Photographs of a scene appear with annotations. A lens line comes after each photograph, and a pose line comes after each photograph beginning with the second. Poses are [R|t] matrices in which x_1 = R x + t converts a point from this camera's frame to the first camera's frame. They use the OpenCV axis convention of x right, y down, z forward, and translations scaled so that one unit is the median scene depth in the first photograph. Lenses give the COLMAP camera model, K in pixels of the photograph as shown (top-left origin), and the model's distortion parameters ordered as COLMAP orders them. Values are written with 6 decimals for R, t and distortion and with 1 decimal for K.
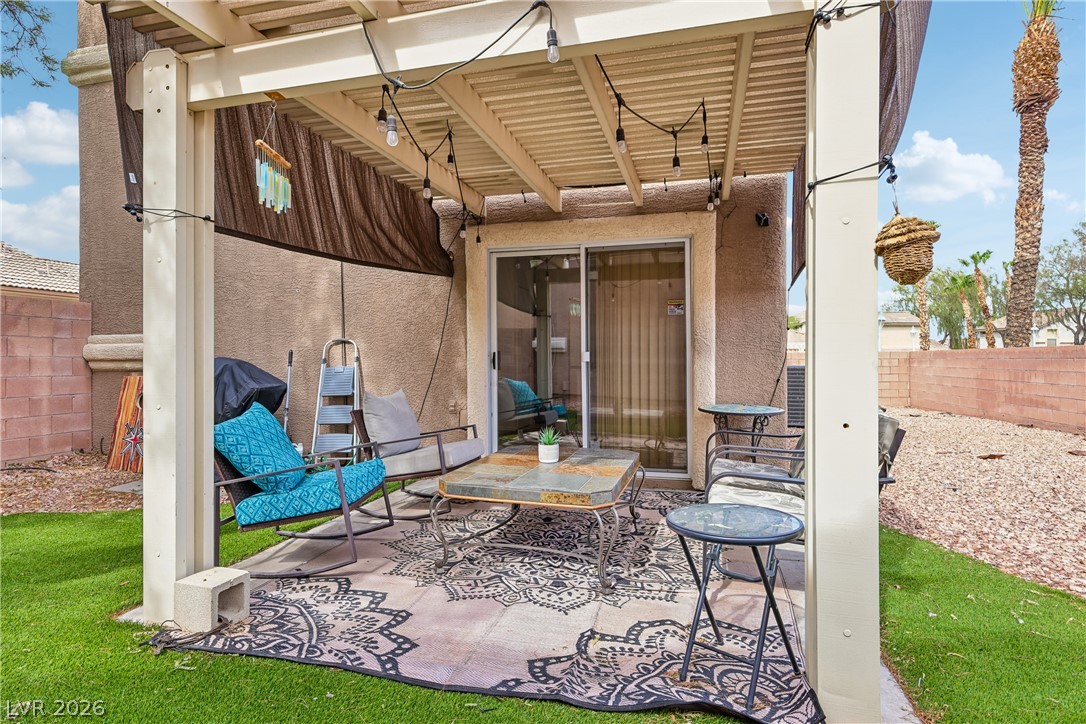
lens RADIAL K [[569.8, 0, 544.1], [0, 569.8, 363.2], [0, 0, 1]] dist [0.005166, 0.000506]
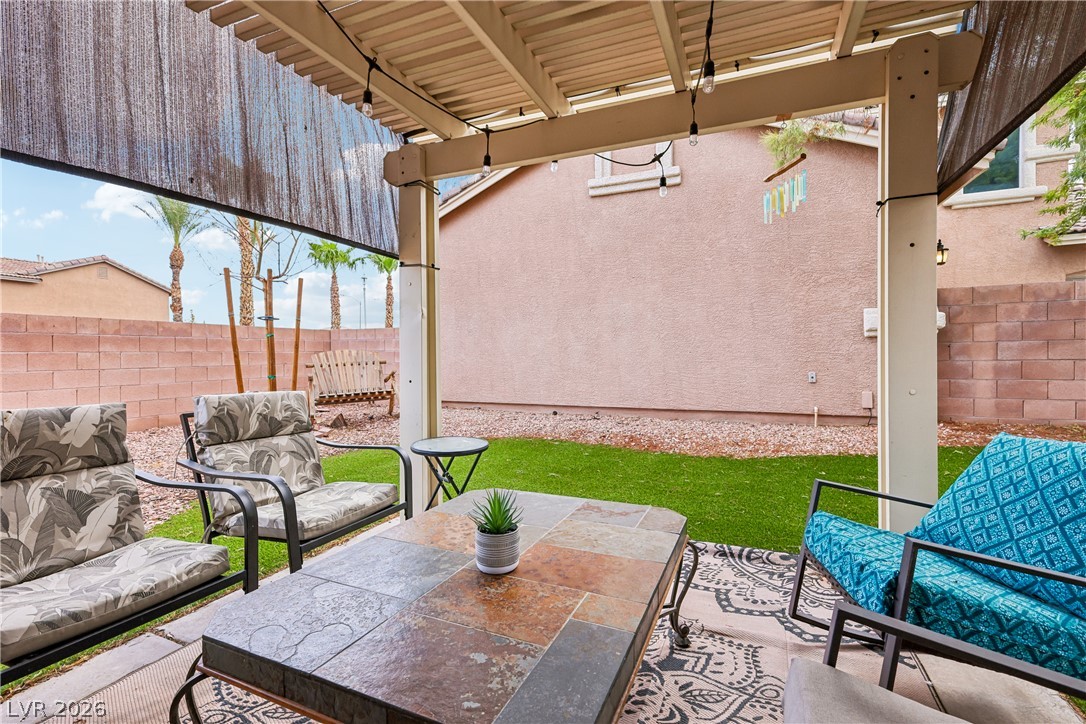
lens RADIAL K [[478.4, 0, 553.5], [0, 478.4, 352.8], [0, 0, 1]] dist [0.008164, -0.000358]
pose [[-0.993156, 0.012832, 0.116088, -0.050895], [0.013383, 0.999903, 0.003968, 0.000988], [-0.116026, 0.005495, -0.993231, 0.833355]]
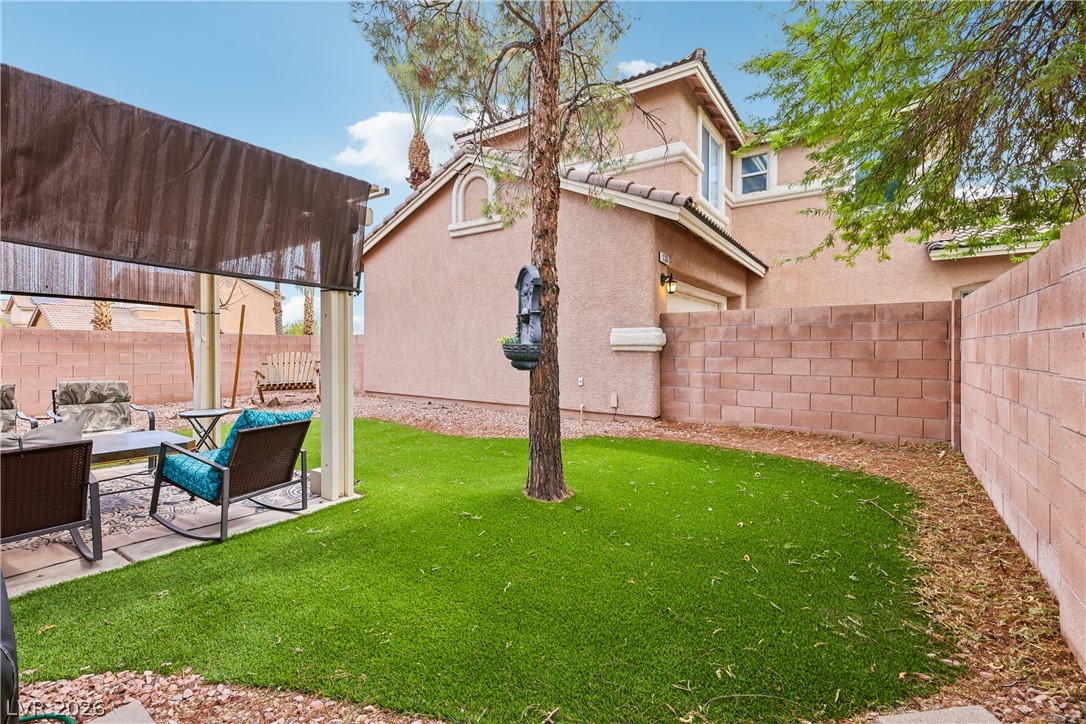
lens RADIAL K [[478.4, 0, 547.6], [0, 478.4, 356.5], [0, 0, 1]] dist [0.008164, -0.000358]
pose [[-0.944518, -0.007550, 0.328374, -0.797149], [-0.000814, 0.999787, 0.020646, -0.029496], [-0.328460, 0.019234, -0.944322, 0.998787]]
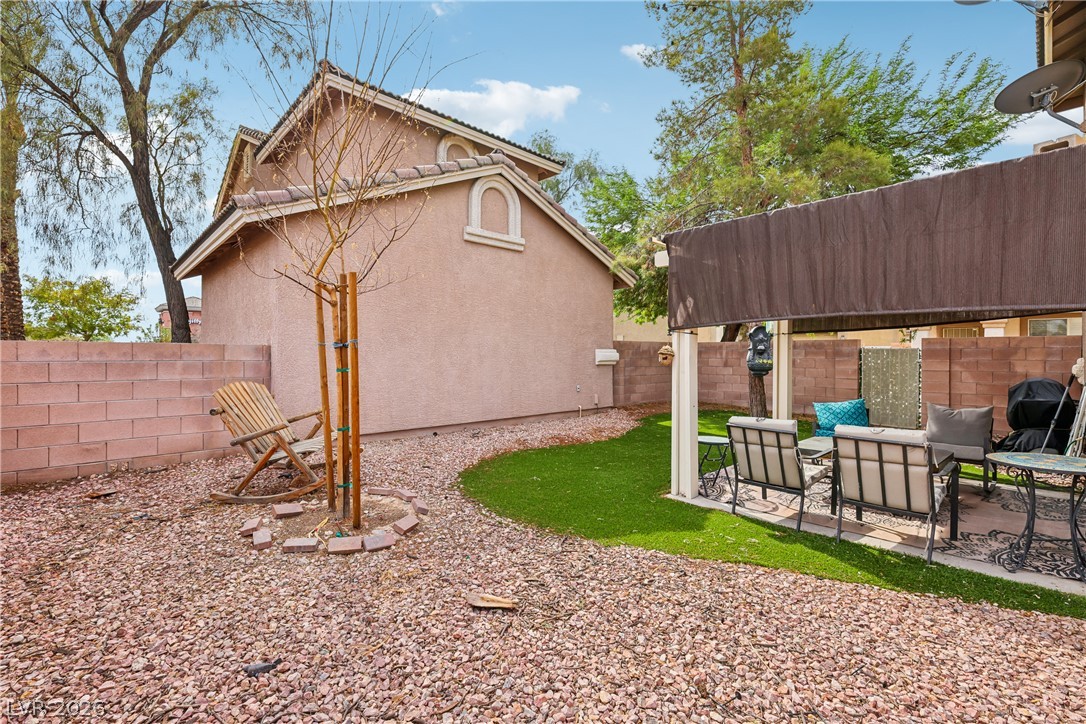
lens RADIAL K [[478.4, 0, 543.4], [0, 478.4, 356.0], [0, 0, 1]] dist [0.008164, -0.000358]
pose [[-0.518304, 0.001701, -0.855195, 1.023749], [-0.005855, 0.999968, 0.005537, -0.059427], [0.855177, 0.007877, -0.518277, 0.544381]]
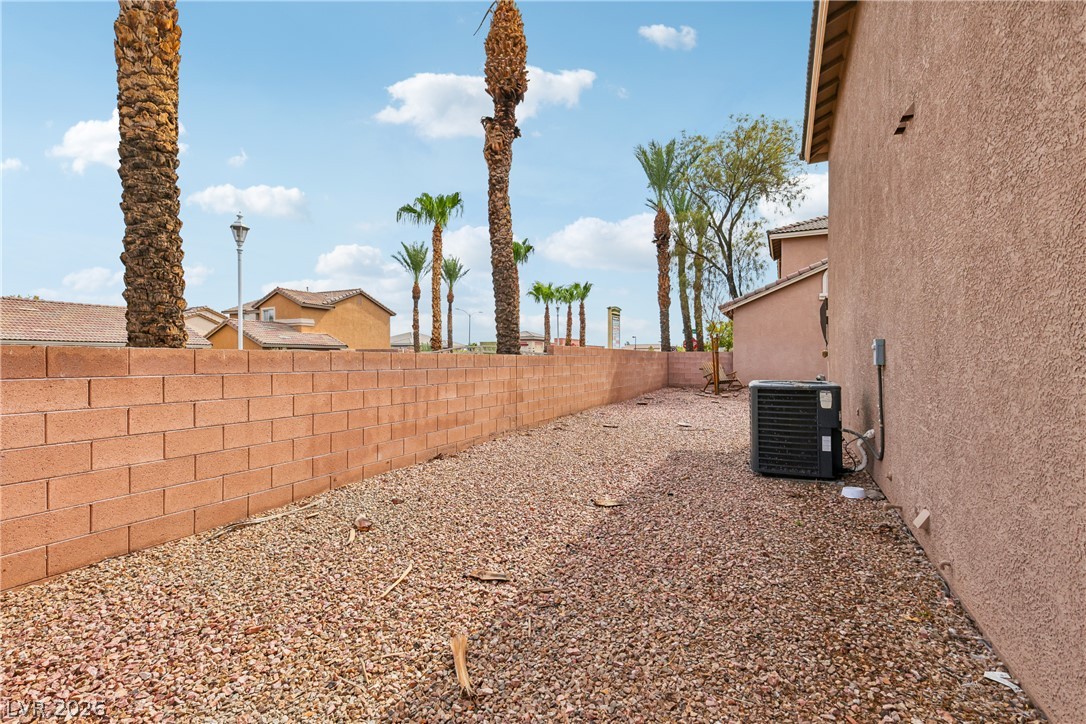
lens RADIAL K [[478.4, 0, 544.8], [0, 478.4, 361.9], [0, 0, 1]] dist [0.008164, -0.000358]
pose [[-0.982952, -0.002256, 0.183851, 1.058375], [-0.000109, 0.999932, 0.011692, -0.046211], [-0.183865, 0.011473, -0.982885, 2.713402]]
